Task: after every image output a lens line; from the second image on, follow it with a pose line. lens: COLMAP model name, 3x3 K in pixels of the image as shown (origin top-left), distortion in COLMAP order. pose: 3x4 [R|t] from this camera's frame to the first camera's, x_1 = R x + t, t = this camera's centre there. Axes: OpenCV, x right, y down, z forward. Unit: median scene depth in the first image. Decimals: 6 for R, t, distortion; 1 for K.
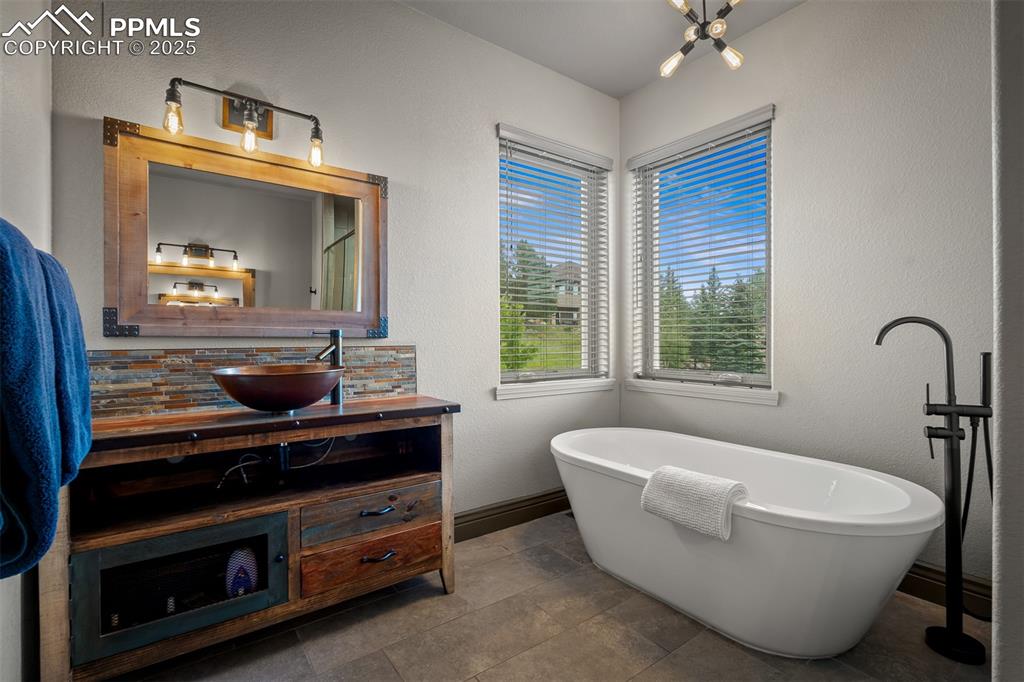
lens RADIAL K [[454.1, 0, 513.7], [0, 454.1, 337.3], [0, 0, 1]] dist [-0.000413, 0.000128]
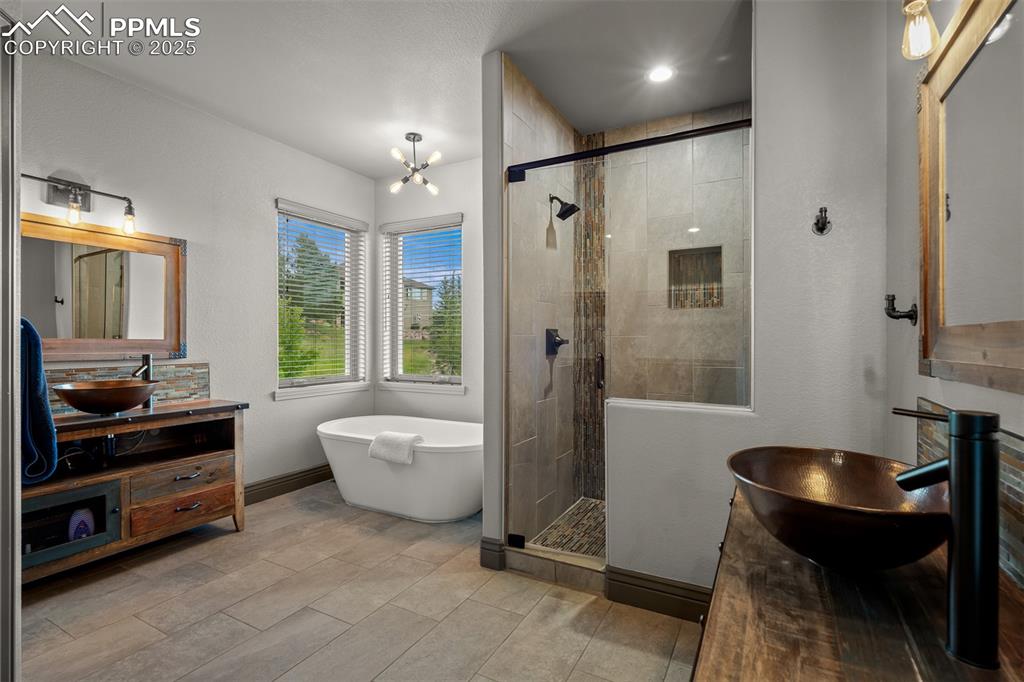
lens RADIAL K [[471.3, 0, 509.3], [0, 471.3, 339.2], [0, 0, 1]] dist [-0.002044, -0.000150]
pose [[0.908409, 0.002153, 0.418076, 0.010794], [-0.003281, 0.999993, 0.001979, -0.063451], [-0.418069, -0.003169, 0.908410, -0.706401]]
